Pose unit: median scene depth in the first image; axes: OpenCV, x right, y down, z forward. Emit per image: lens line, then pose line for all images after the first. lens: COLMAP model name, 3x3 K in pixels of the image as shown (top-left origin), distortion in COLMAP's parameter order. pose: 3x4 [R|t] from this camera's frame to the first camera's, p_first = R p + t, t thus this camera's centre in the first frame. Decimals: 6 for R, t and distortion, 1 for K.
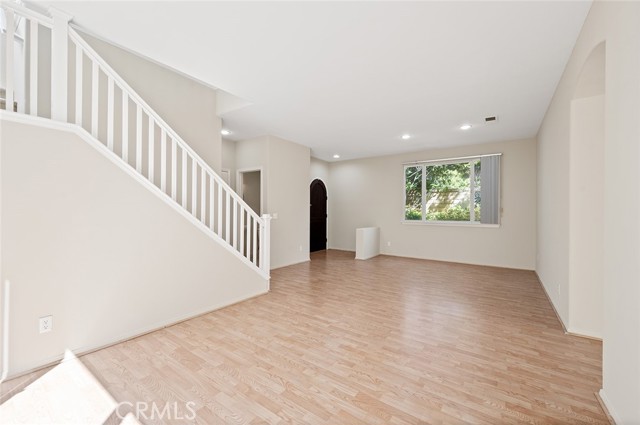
lens RADIAL K [[254.8, 0, 321.2], [0, 254.8, 209.3], [0, 0, 1]] dist [-0.002024, -0.000107]
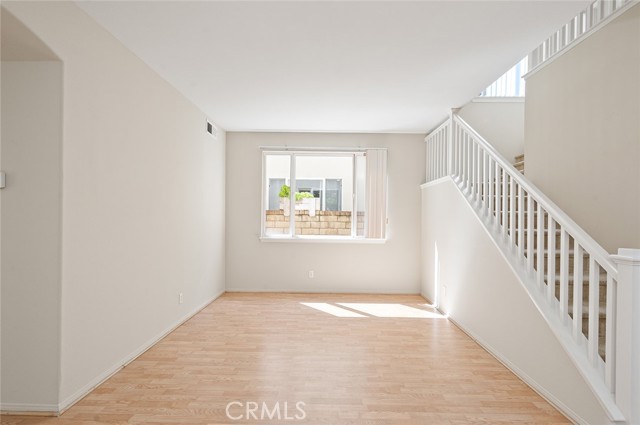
lens RADIAL K [[278.7, 0, 322.4], [0, 278.7, 213.7], [0, 0, 1]] dist [0.001894, -0.000015]
pose [[-0.823339, -0.022295, -0.567112, 0.265013], [-0.012265, 0.999694, -0.021496, -0.012124], [0.567418, -0.010743, -0.823360, 0.749855]]
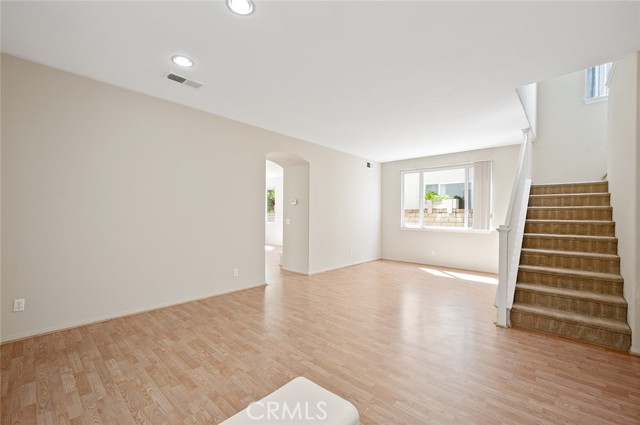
lens RADIAL K [[273.9, 0, 319.3], [0, 273.9, 214.6], [0, 0, 1]] dist [0.000522, -0.000021]
pose [[-0.992071, -0.014817, 0.124799, 0.164783], [-0.015515, 0.999869, -0.004623, -0.001903], [-0.124714, -0.006522, -0.992171, 1.314521]]
